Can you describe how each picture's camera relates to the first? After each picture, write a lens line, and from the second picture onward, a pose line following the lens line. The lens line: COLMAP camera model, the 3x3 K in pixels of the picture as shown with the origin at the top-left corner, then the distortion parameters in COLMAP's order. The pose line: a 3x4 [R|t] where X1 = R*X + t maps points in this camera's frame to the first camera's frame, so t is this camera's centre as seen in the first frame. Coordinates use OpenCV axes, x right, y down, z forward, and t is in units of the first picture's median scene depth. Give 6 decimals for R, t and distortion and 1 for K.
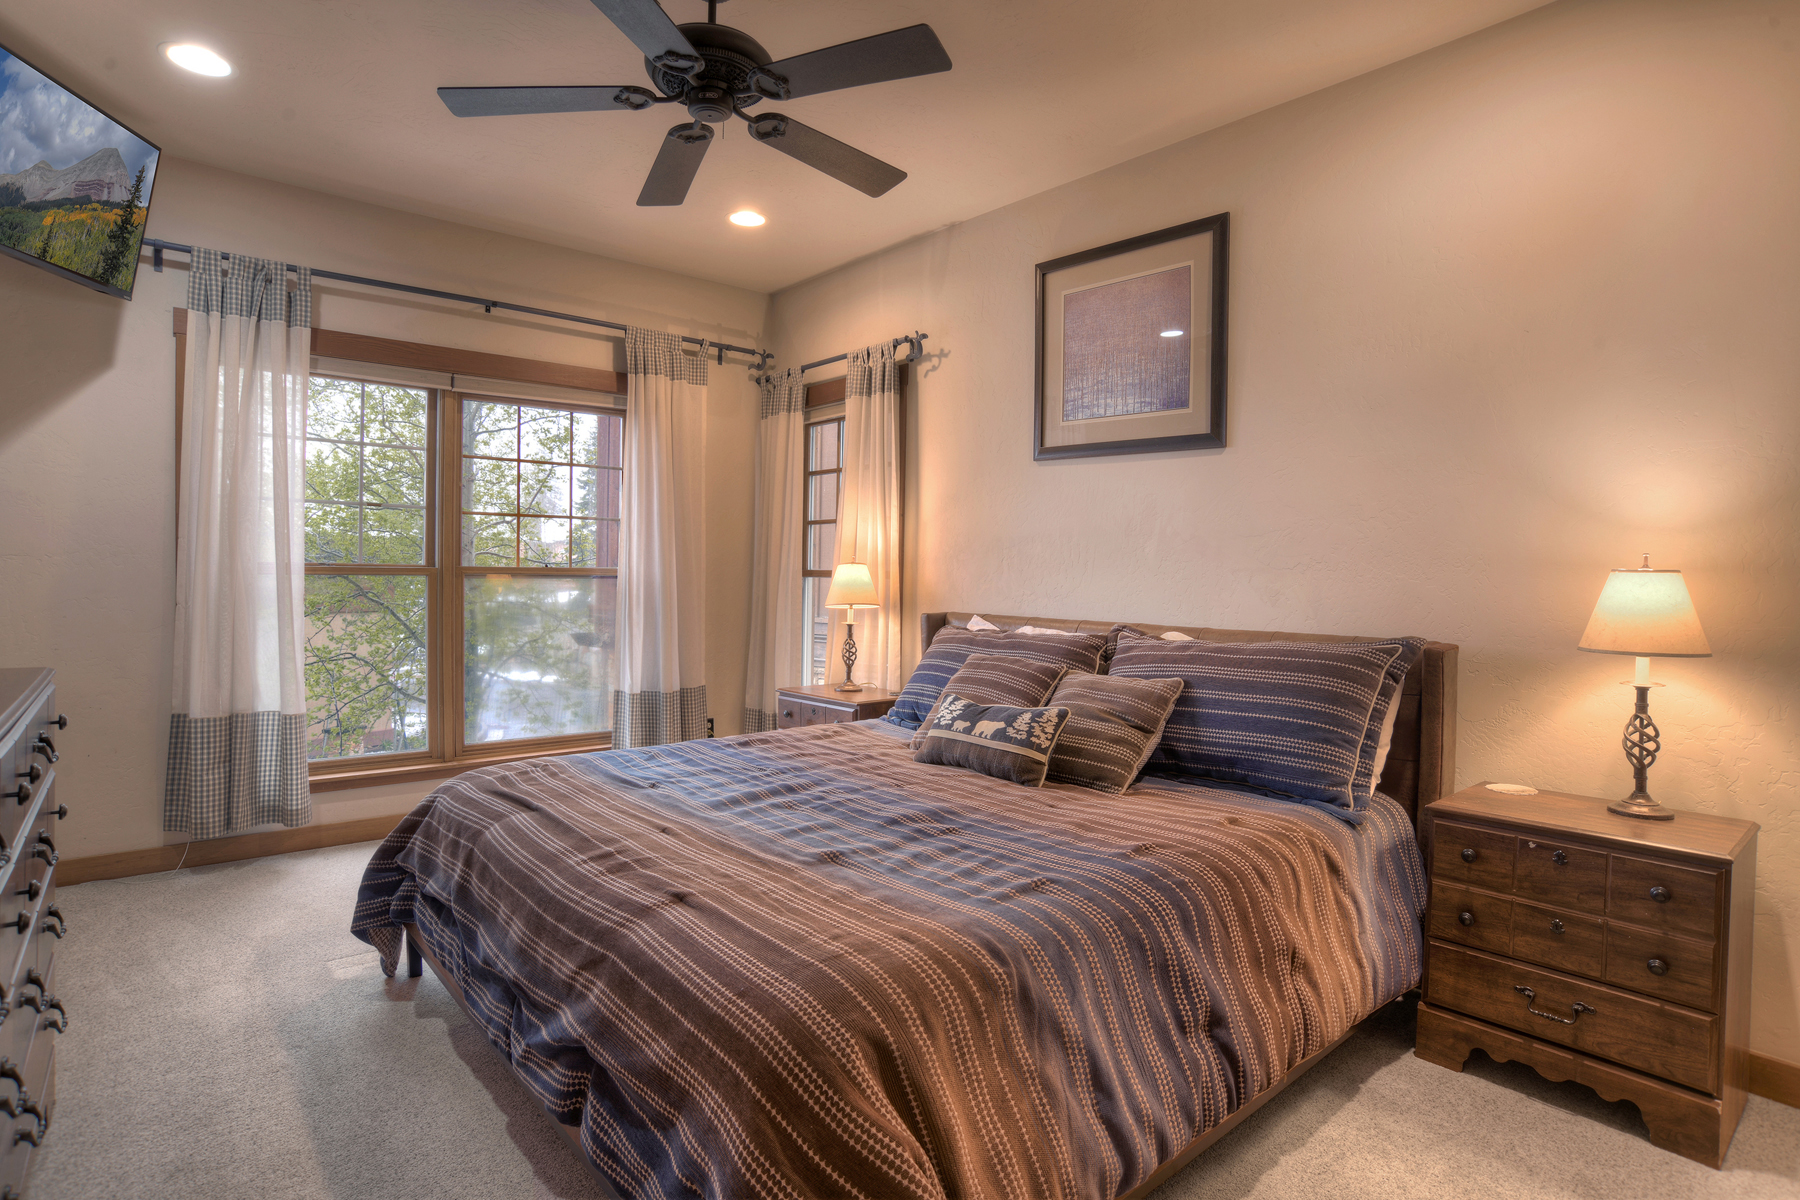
lens RADIAL K [[922.8, 0, 937.8], [0, 922.8, 593.8], [0, 0, 1]] dist [-0.117252, 0.051379]
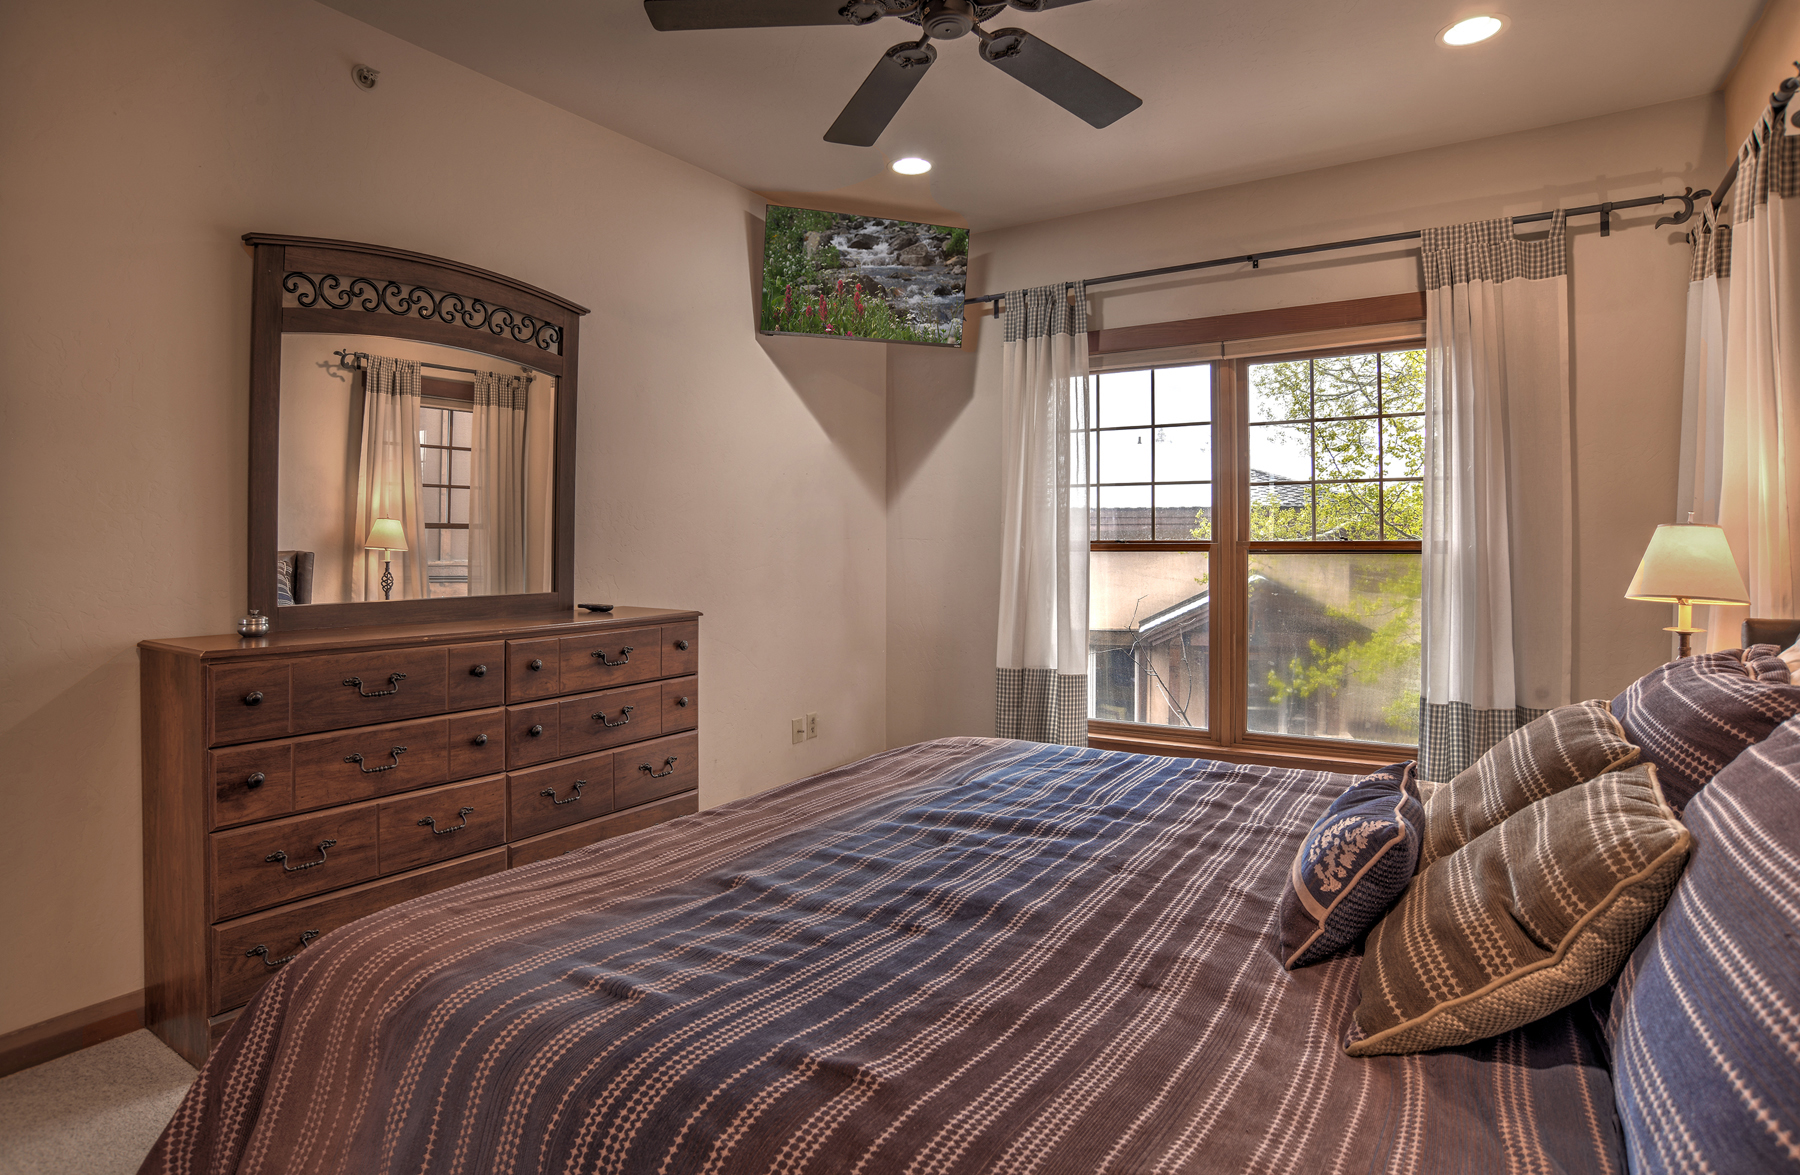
lens RADIAL K [[954.9, 0, 901.7], [0, 954.9, 511.6], [0, 0, 1]] dist [-0.037729, 0.000774]
pose [[0.264640, -0.047385, -0.963182, 0.309128], [-0.014011, 0.998498, -0.052972, -0.003852], [0.964246, 0.027514, 0.263578, 0.357540]]
